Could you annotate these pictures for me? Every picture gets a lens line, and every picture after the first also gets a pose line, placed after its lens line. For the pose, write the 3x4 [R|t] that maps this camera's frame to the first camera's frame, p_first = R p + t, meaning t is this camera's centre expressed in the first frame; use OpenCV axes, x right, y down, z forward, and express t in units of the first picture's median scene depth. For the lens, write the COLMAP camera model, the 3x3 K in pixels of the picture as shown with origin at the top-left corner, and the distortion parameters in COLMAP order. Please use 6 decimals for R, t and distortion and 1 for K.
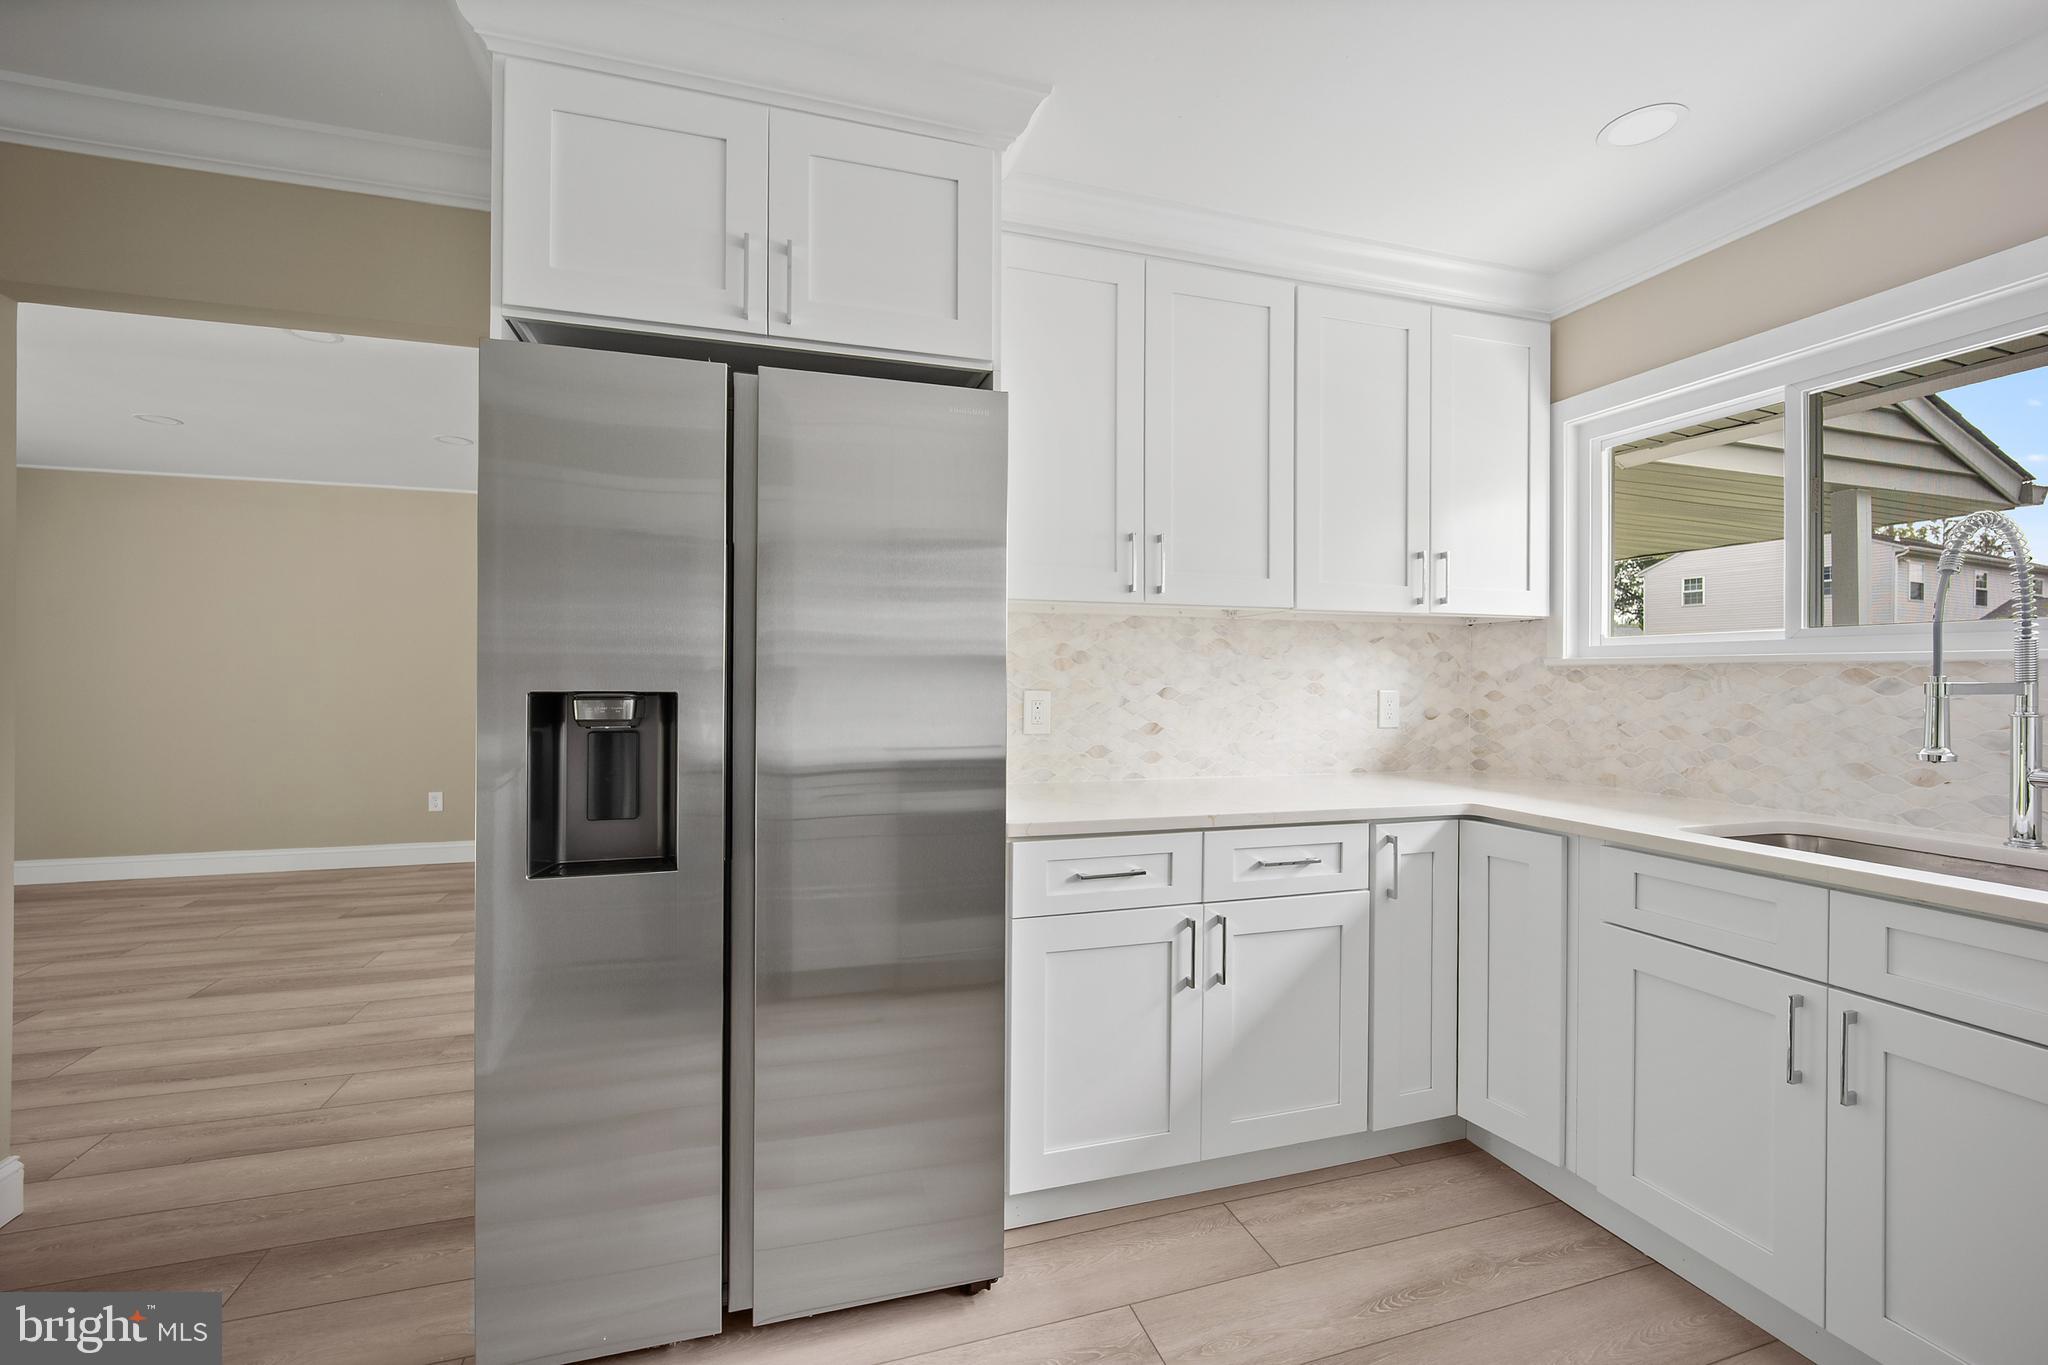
lens RADIAL K [[851.9, 0, 1033.4], [0, 851.9, 682.2], [0, 0, 1]] dist [-0.002919, -0.000802]
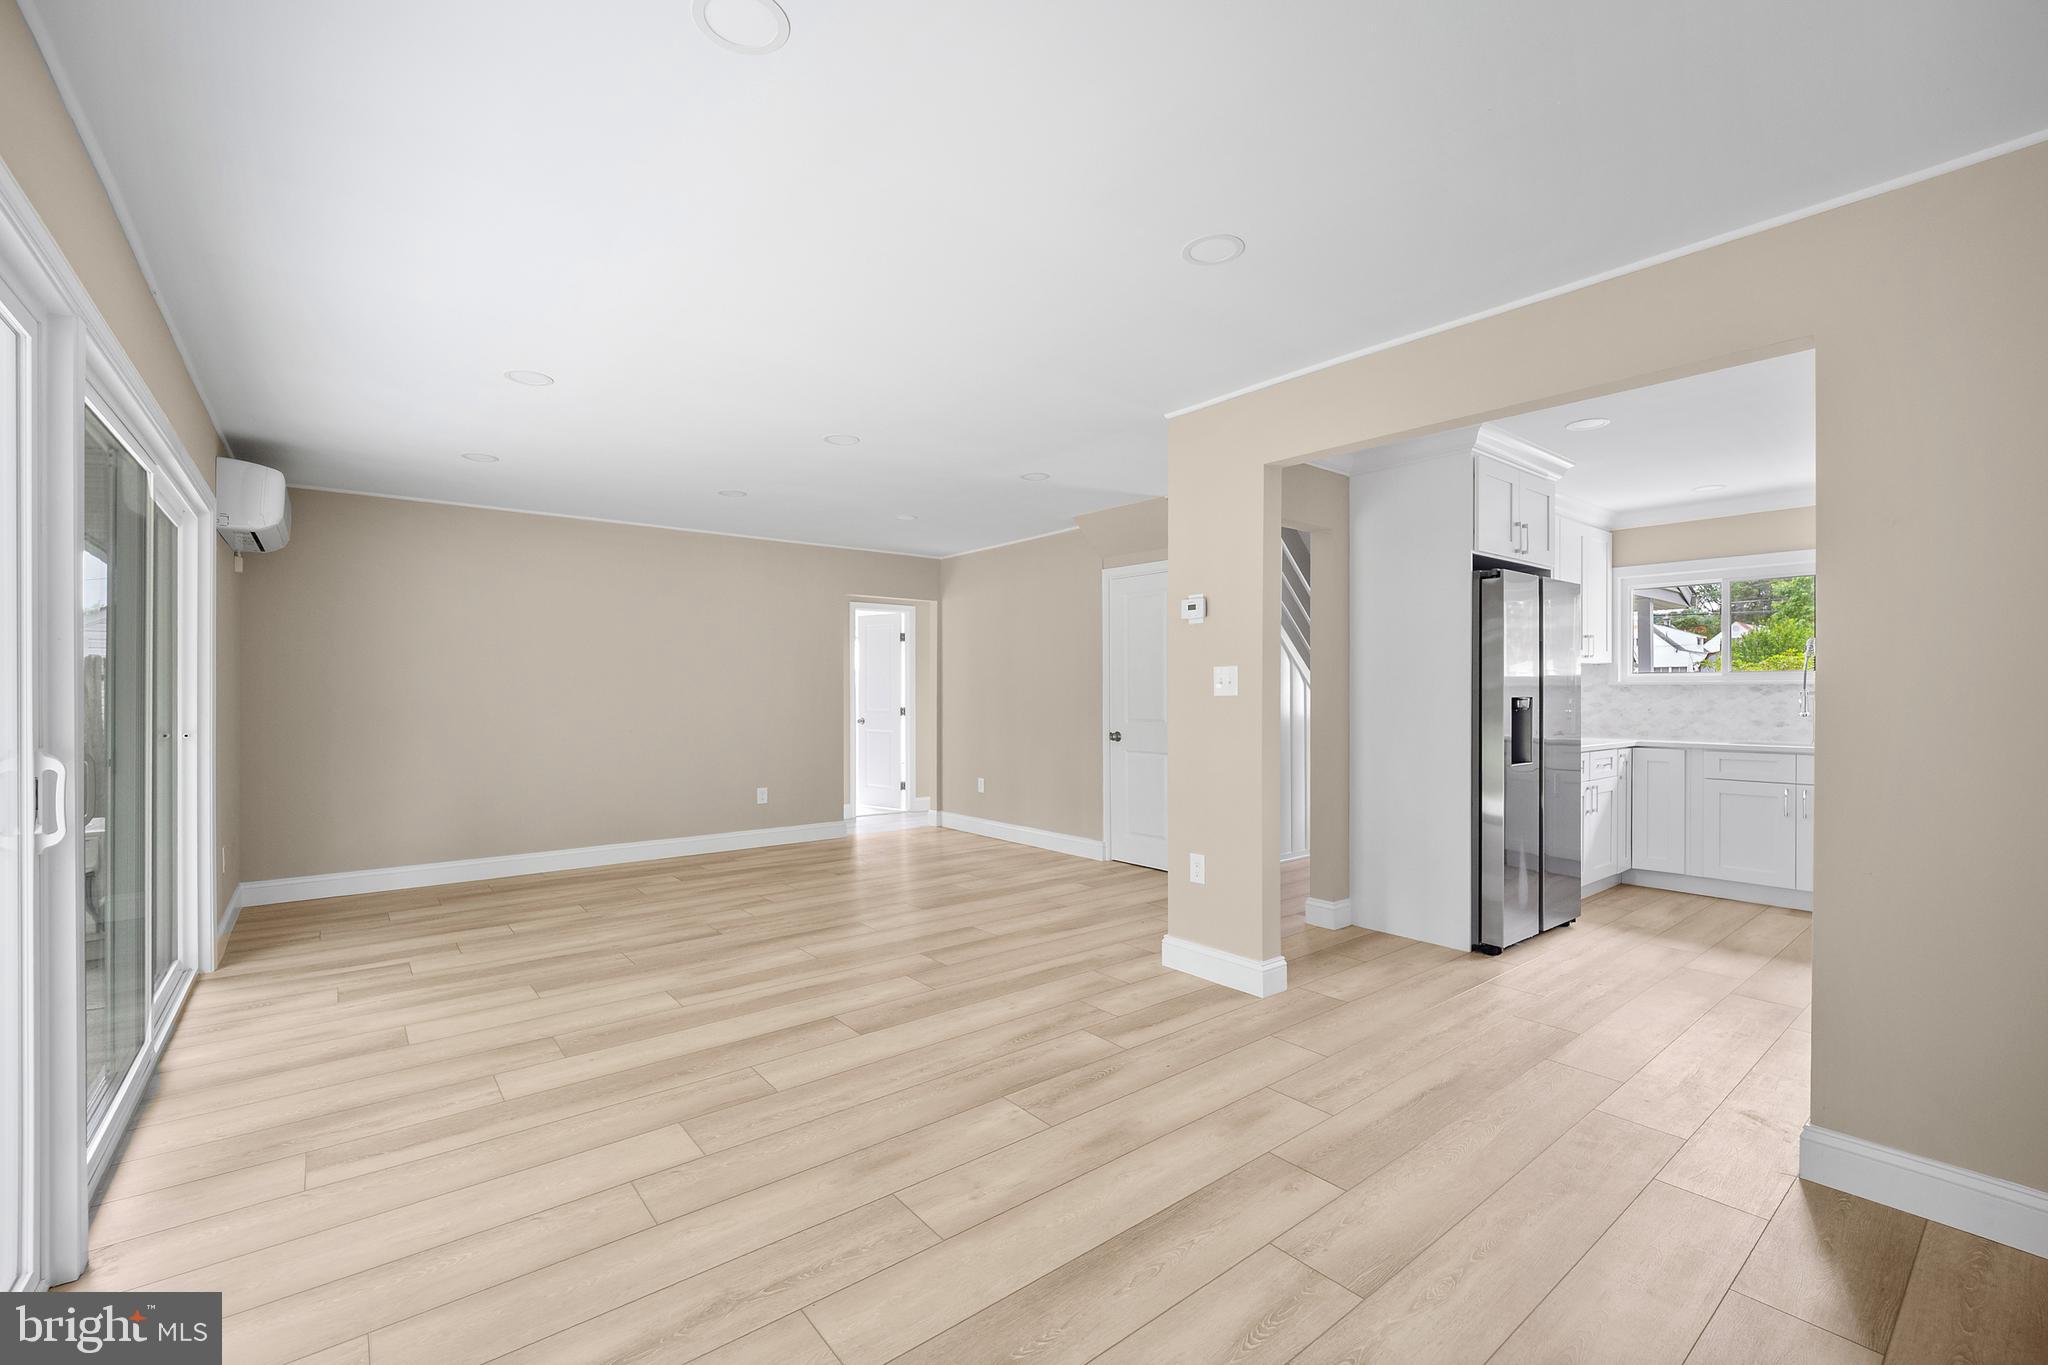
lens RADIAL K [[851.9, 0, 1033.0], [0, 851.9, 682.1], [0, 0, 1]] dist [-0.002919, -0.000802]
pose [[0.934080, -0.000815, 0.357062, -1.740964], [0.005633, 0.999907, -0.012453, -0.007703], [-0.357018, 0.013643, 0.933998, -0.600838]]
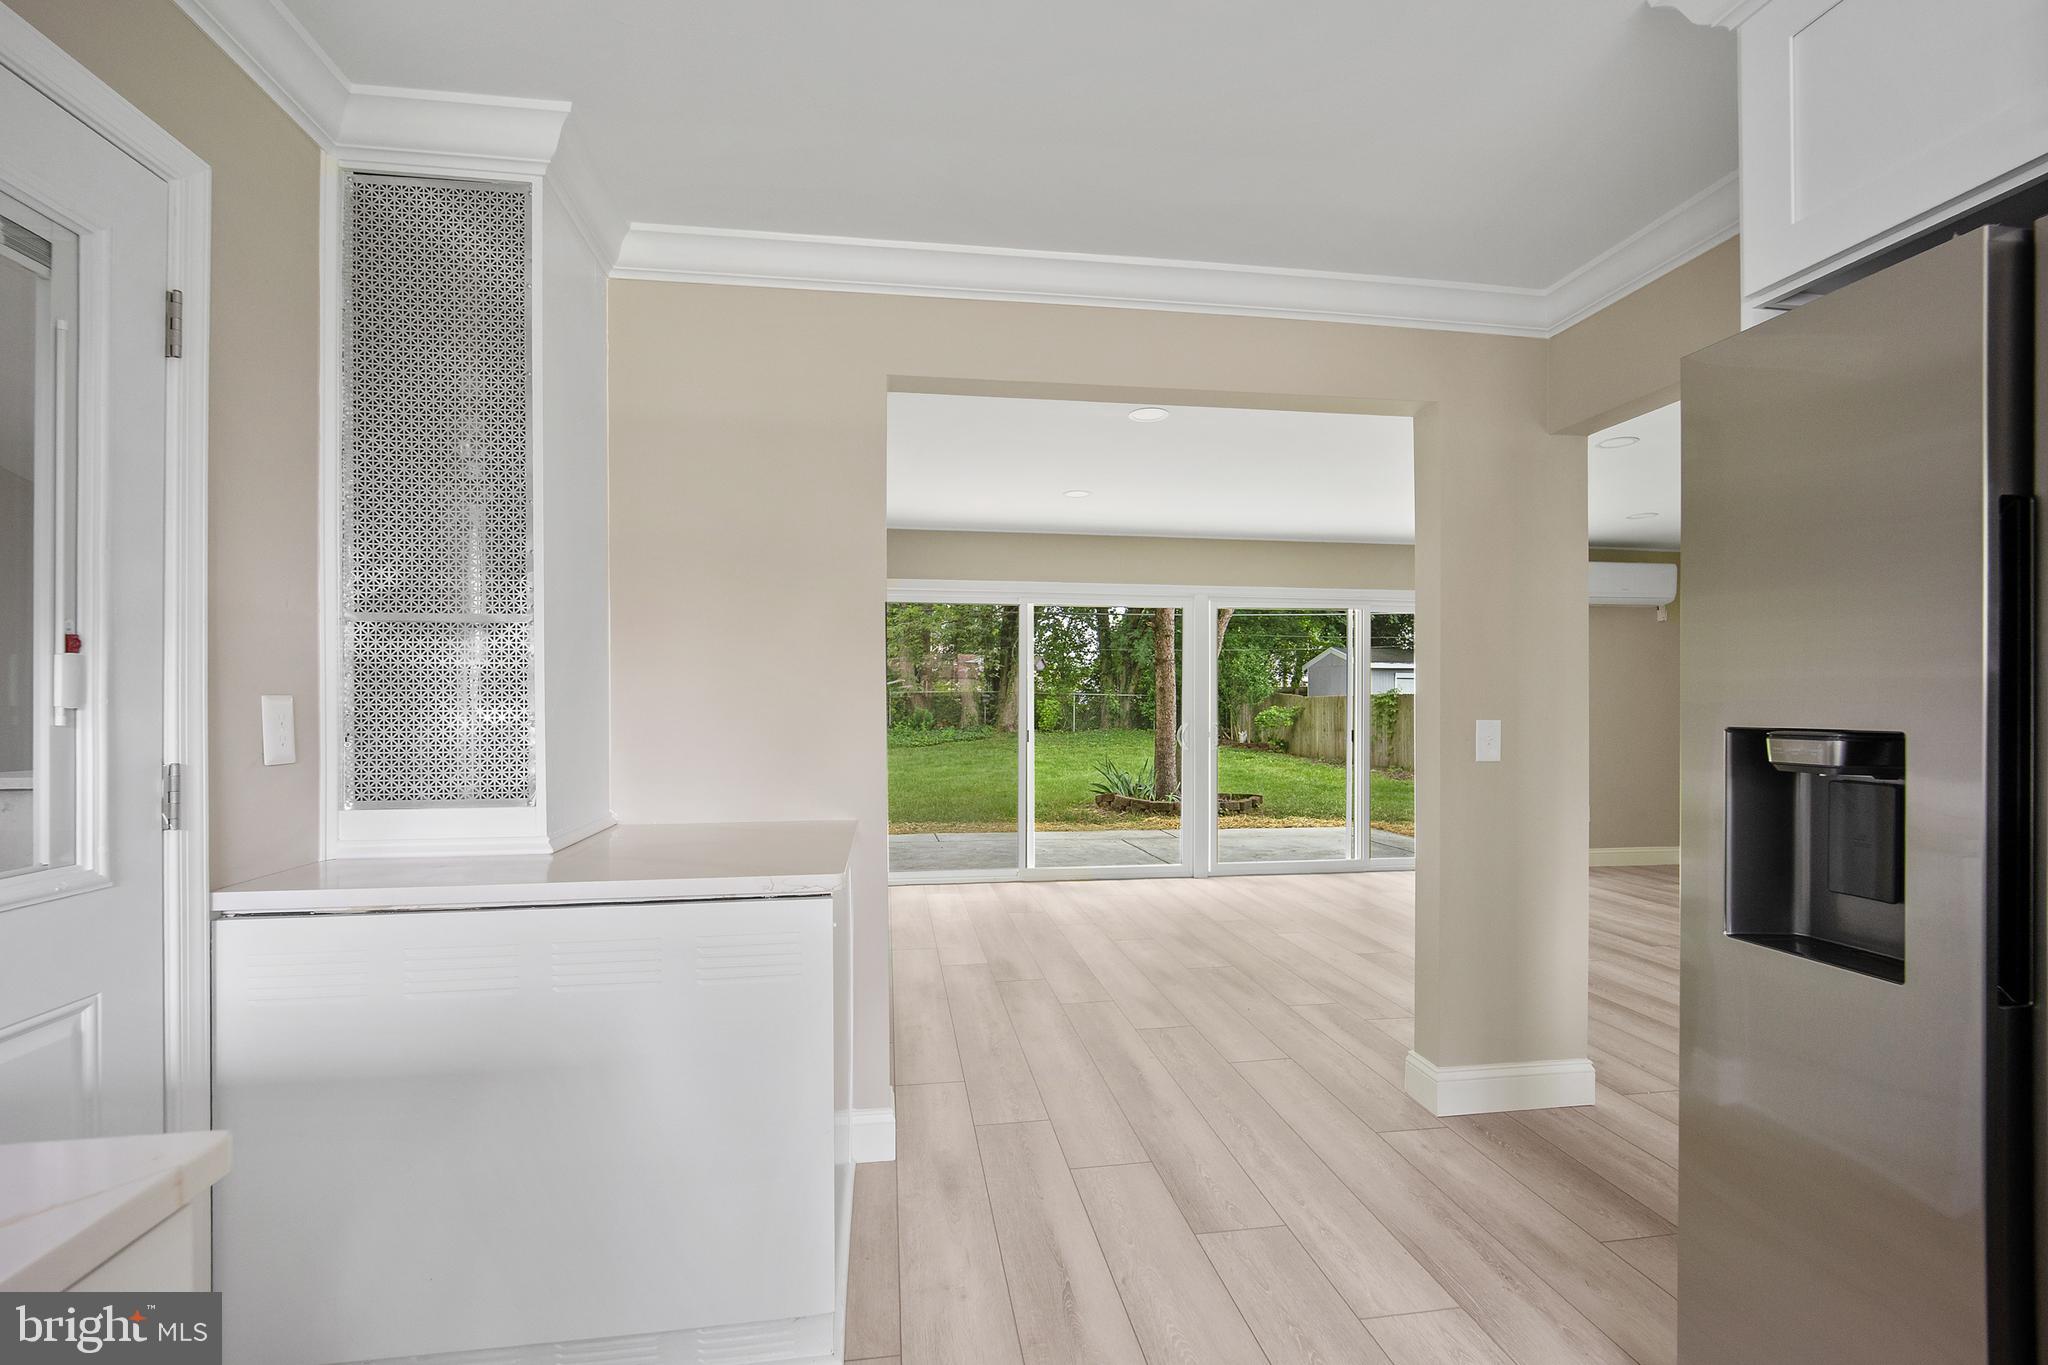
lens RADIAL K [[851.9, 0, 1017.9], [0, 851.9, 696.5], [0, 0, 1]] dist [-0.002919, -0.000802]
pose [[-0.160205, -0.016311, -0.986949, 0.231750], [-0.005283, 0.999863, -0.015667, -0.002078], [0.987070, 0.002704, -0.160269, 0.224245]]
